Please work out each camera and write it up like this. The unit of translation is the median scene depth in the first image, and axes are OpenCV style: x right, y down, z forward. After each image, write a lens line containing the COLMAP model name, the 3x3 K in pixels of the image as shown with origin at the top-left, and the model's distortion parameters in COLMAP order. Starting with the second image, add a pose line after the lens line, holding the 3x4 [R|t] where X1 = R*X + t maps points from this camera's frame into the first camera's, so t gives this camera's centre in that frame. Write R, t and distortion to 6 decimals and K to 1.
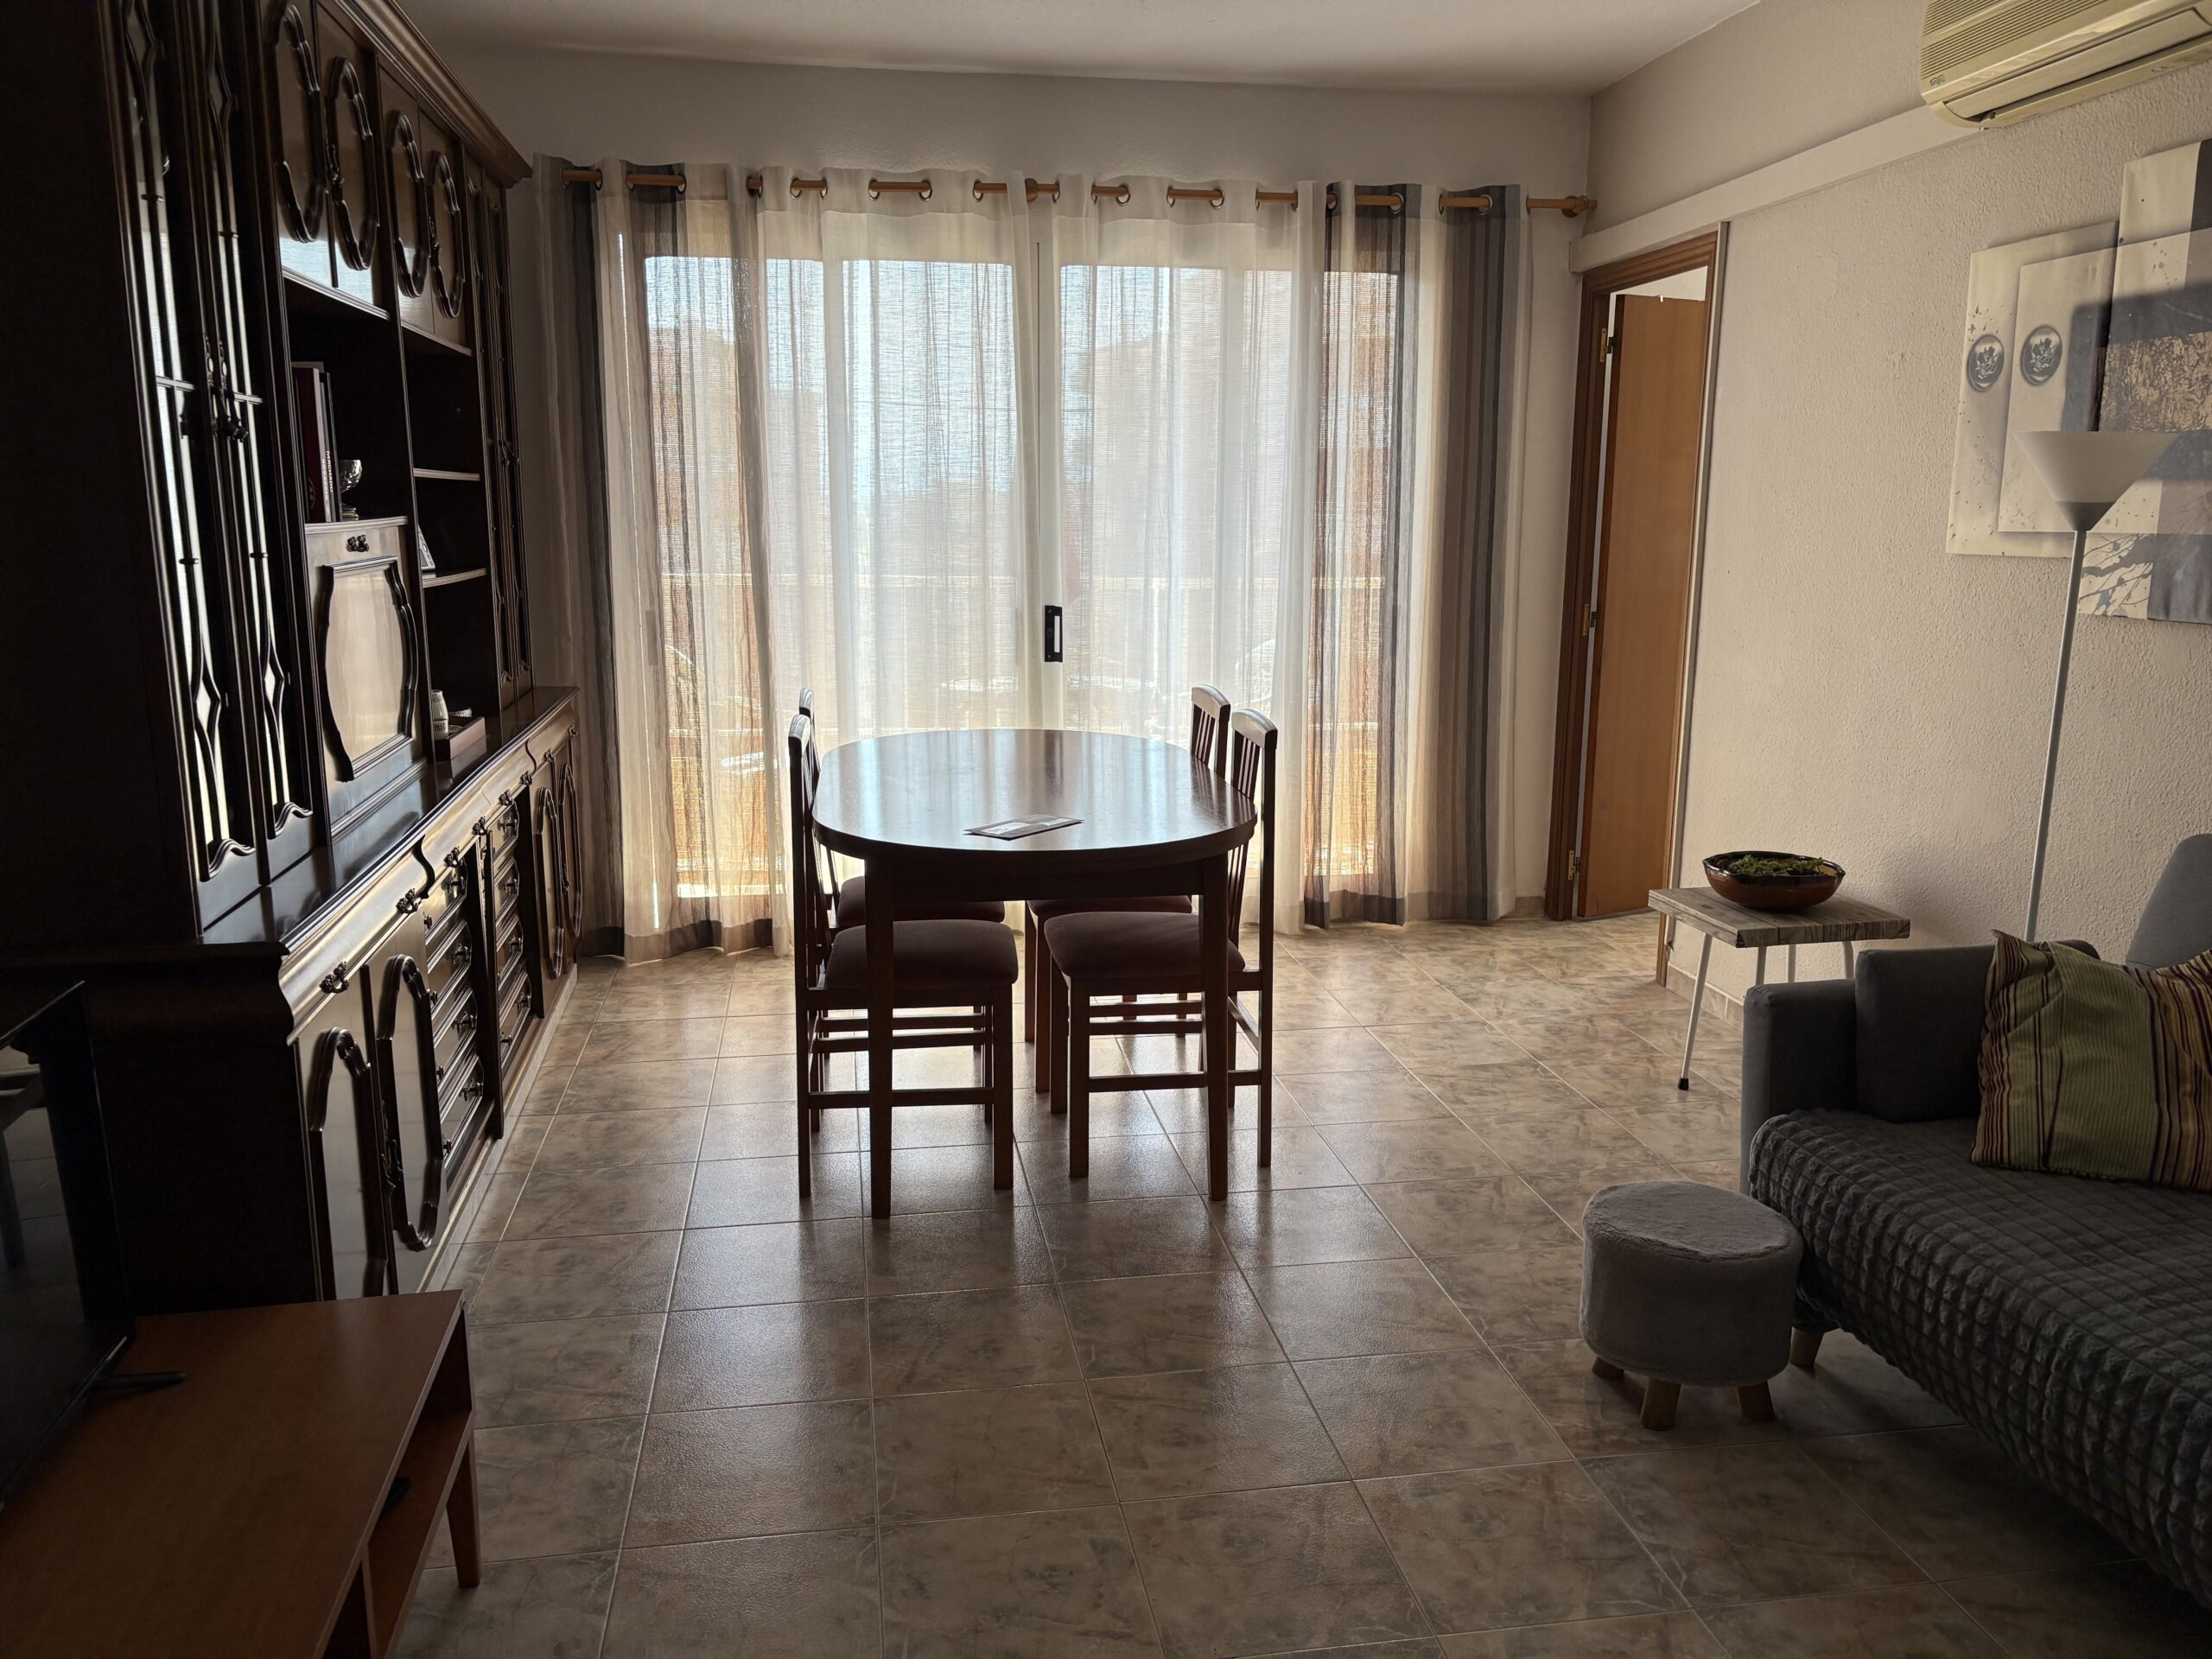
lens RADIAL K [[1685.8, 0, 1104.6], [0, 1685.8, 829.5], [0, 0, 1]] dist [0.003127, -0.006114]
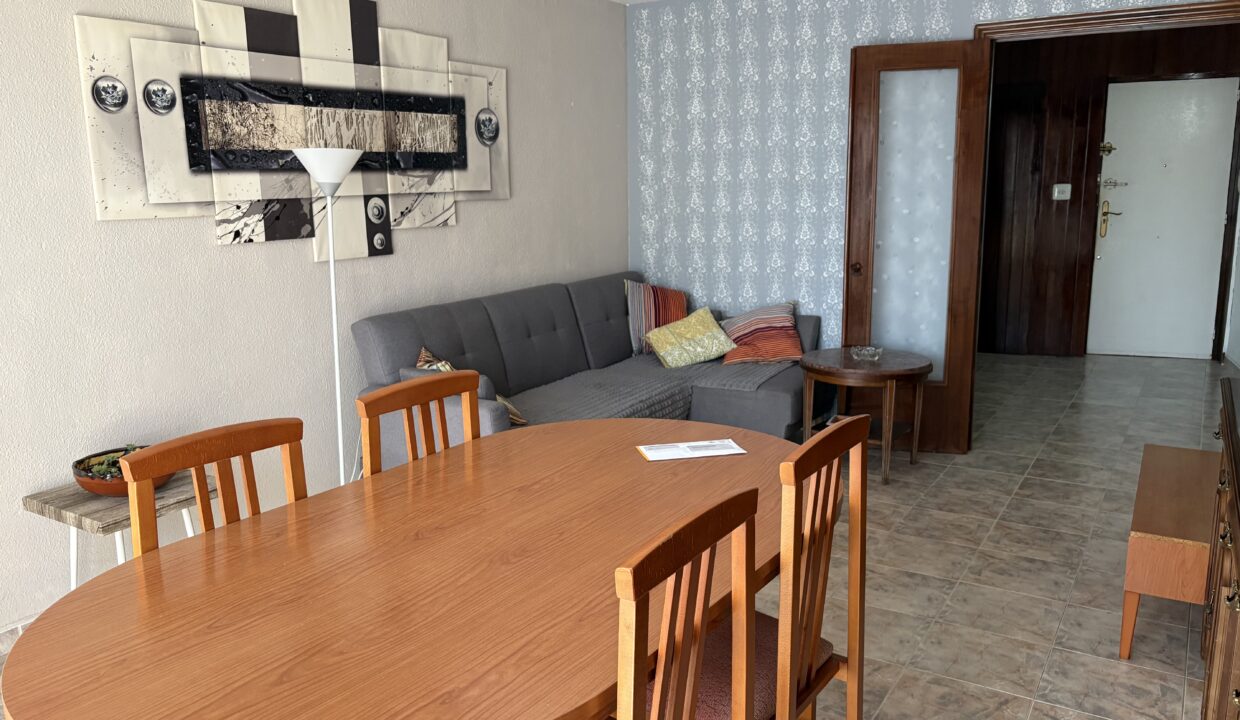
lens RADIAL K [[937.3, 0, 619.0], [0, 937.3, 359.5], [0, 0, 1]] dist [0.005125, 0.004254]
pose [[-0.745366, -0.119685, 0.655824, -0.448527], [0.136556, 0.935482, 0.325922, -0.293518], [-0.652520, 0.332488, -0.680933, 1.495800]]
